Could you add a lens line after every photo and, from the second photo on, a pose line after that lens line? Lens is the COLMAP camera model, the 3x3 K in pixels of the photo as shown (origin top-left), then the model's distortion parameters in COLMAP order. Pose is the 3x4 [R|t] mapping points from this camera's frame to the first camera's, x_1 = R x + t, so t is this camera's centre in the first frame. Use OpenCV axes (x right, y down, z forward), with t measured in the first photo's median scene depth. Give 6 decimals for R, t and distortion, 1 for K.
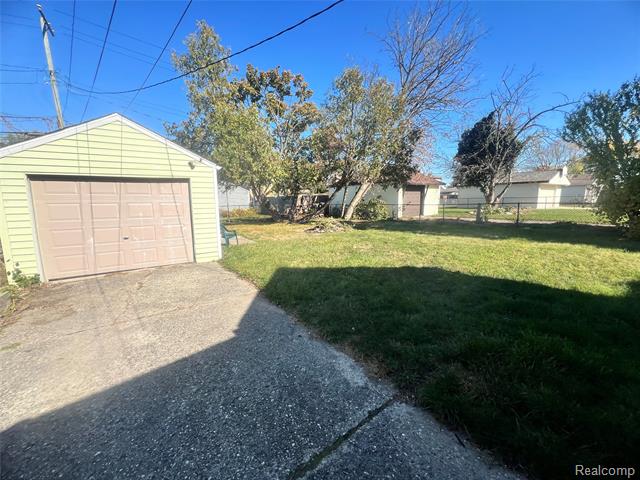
lens RADIAL K [[257.6, 0, 320.0], [0, 257.6, 240.0], [0, 0, 1]] dist [-0.000636, -0.000088]
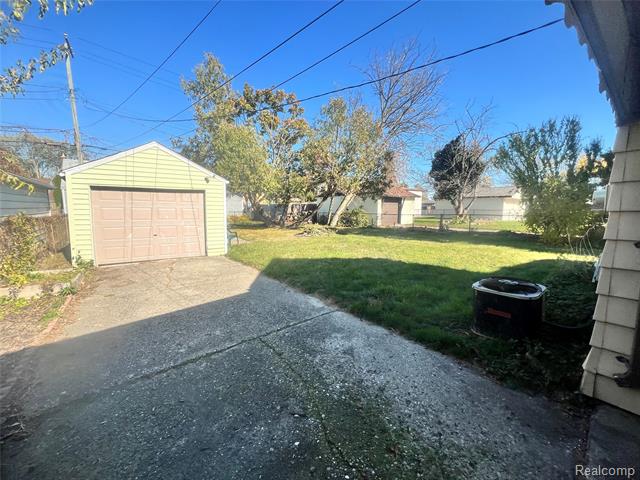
lens RADIAL K [[255.4, 0, 320.0], [0, 255.4, 240.0], [0, 0, 1]] dist [-0.000051, -0.000026]
pose [[0.999074, 0.016744, 0.039644, 0.011273], [-0.015543, 0.999416, -0.030427, 0.020364], [-0.040131, 0.029783, 0.998750, -0.146052]]
